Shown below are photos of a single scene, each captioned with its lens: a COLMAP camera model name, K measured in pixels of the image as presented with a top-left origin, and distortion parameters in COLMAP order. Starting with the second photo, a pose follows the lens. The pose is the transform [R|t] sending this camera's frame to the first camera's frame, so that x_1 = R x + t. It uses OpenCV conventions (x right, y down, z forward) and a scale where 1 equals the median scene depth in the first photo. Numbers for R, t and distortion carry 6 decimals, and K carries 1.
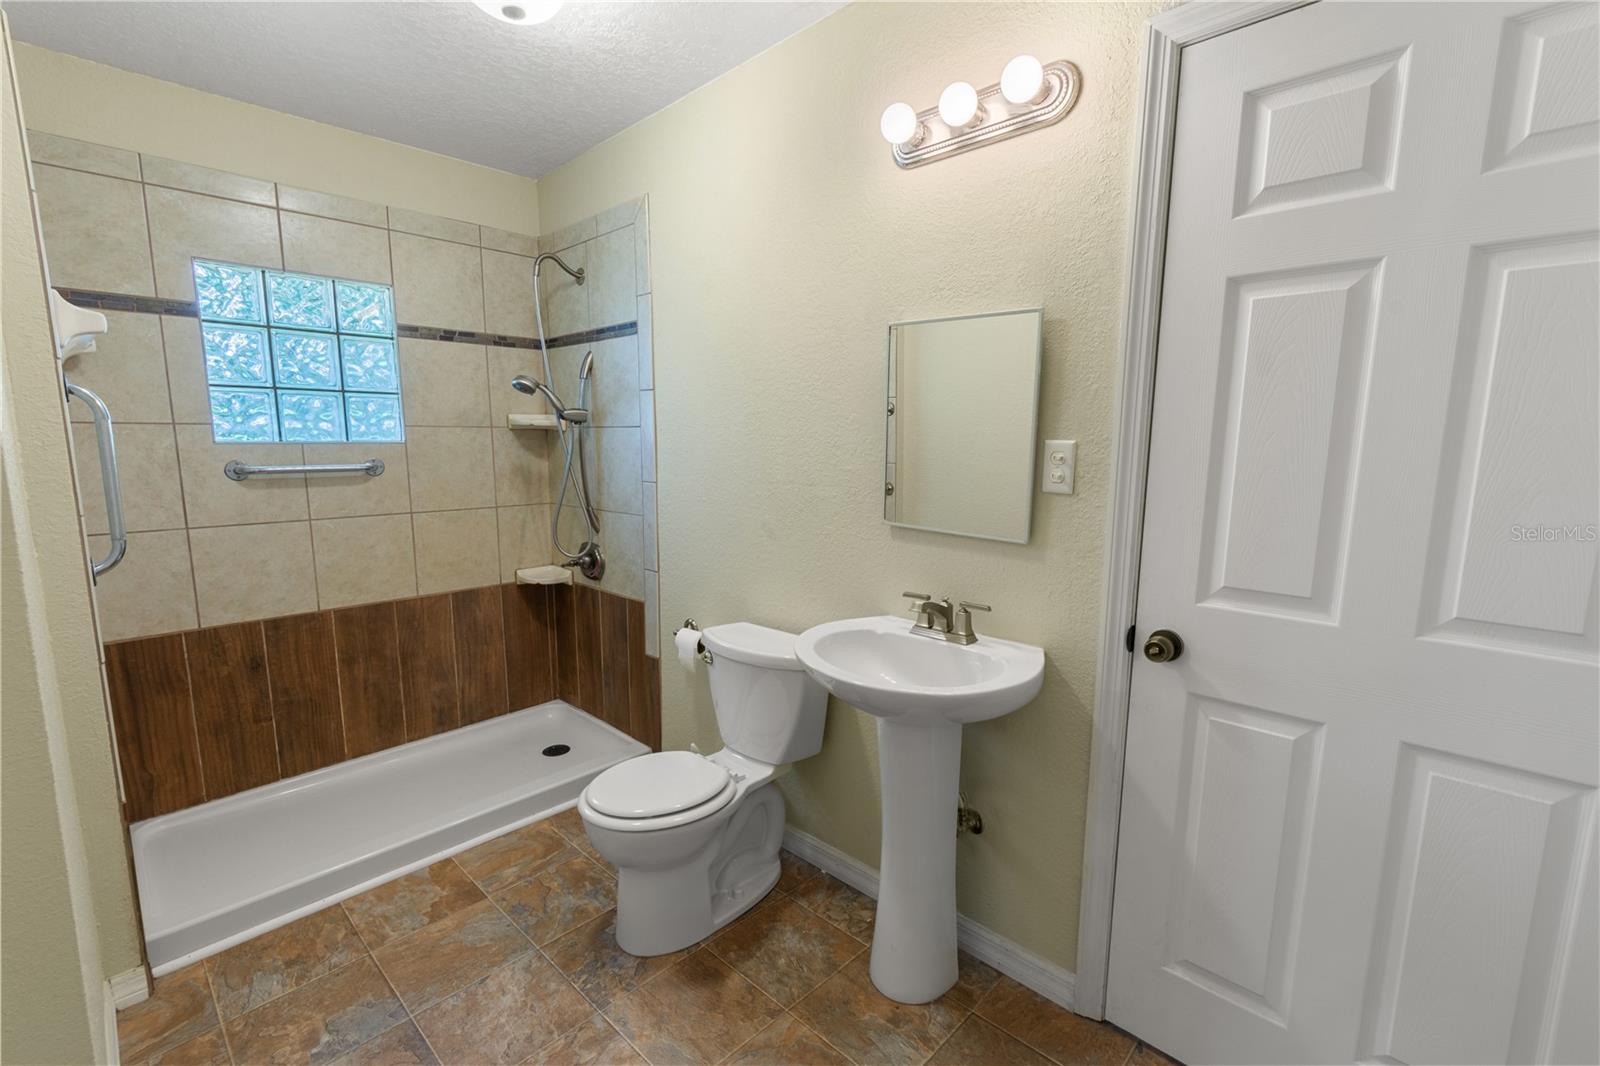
lens RADIAL K [[706.1, 0, 792.5], [0, 706.1, 542.1], [0, 0, 1]] dist [-0.000607, -0.000947]
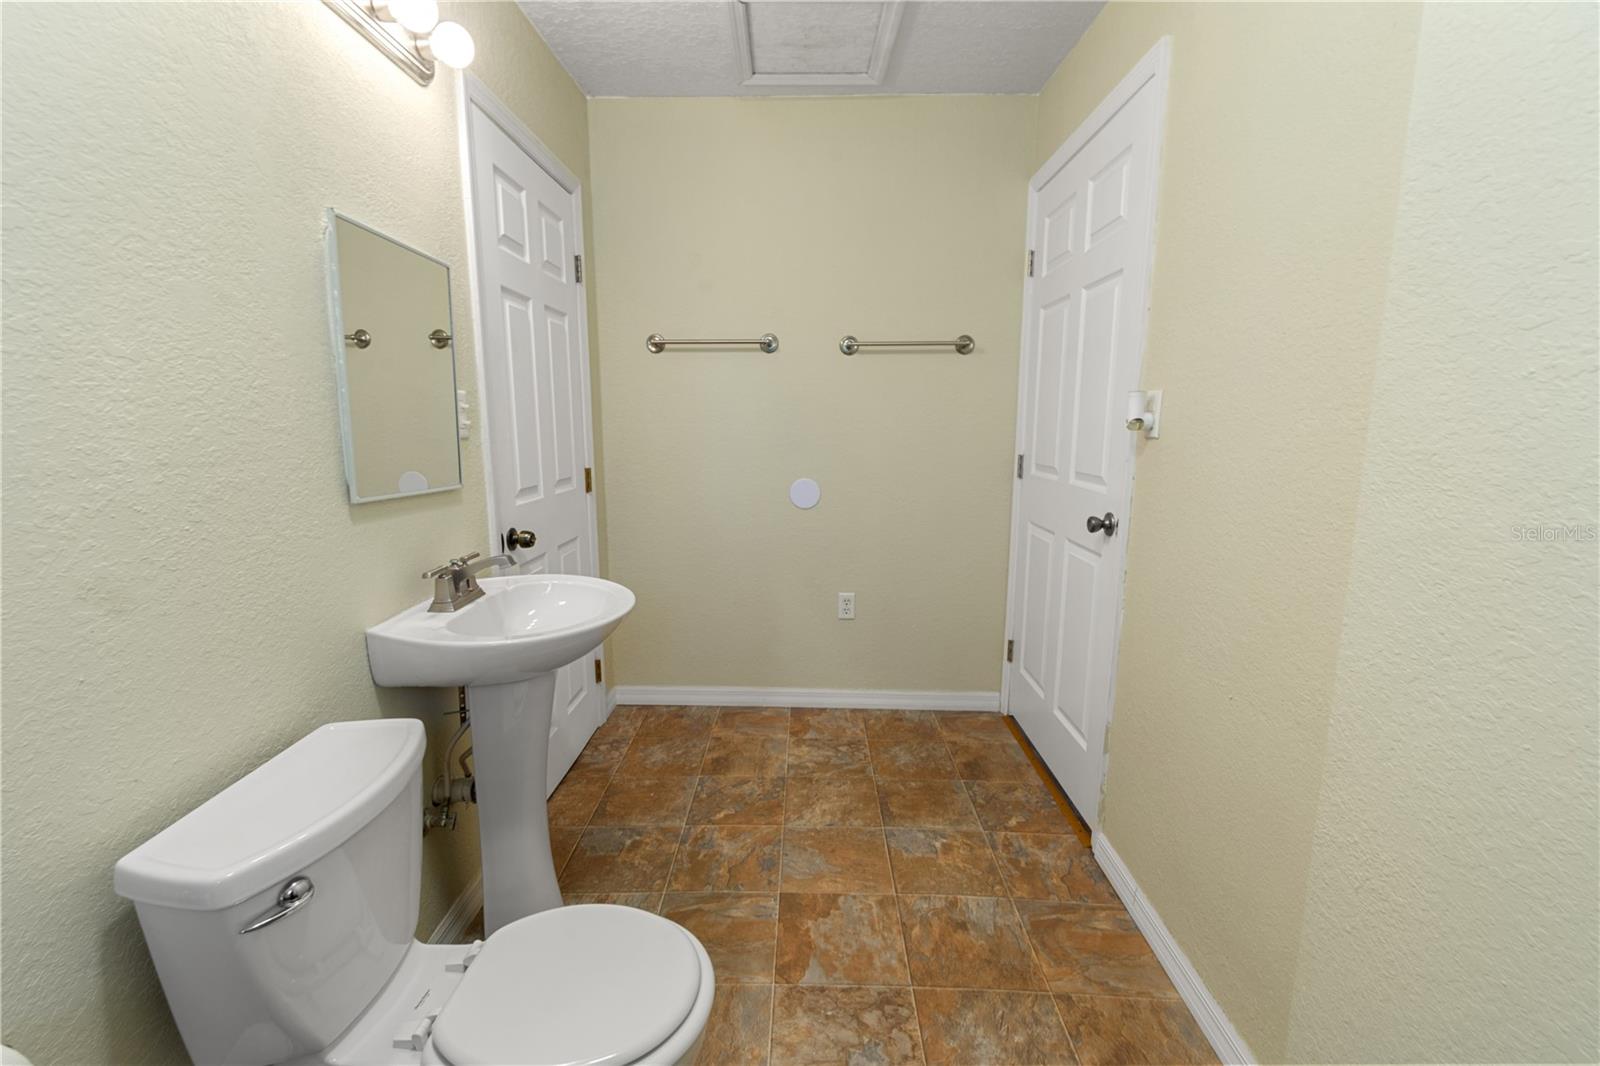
lens RADIAL K [[706.1, 0, 792.5], [0, 706.1, 542.1], [0, 0, 1]] dist [-0.000607, -0.000947]
pose [[-0.678247, -0.124970, 0.724129, -1.166103], [0.108282, 0.957678, 0.266697, -0.191763], [-0.726812, 0.259297, -0.636010, 1.616321]]
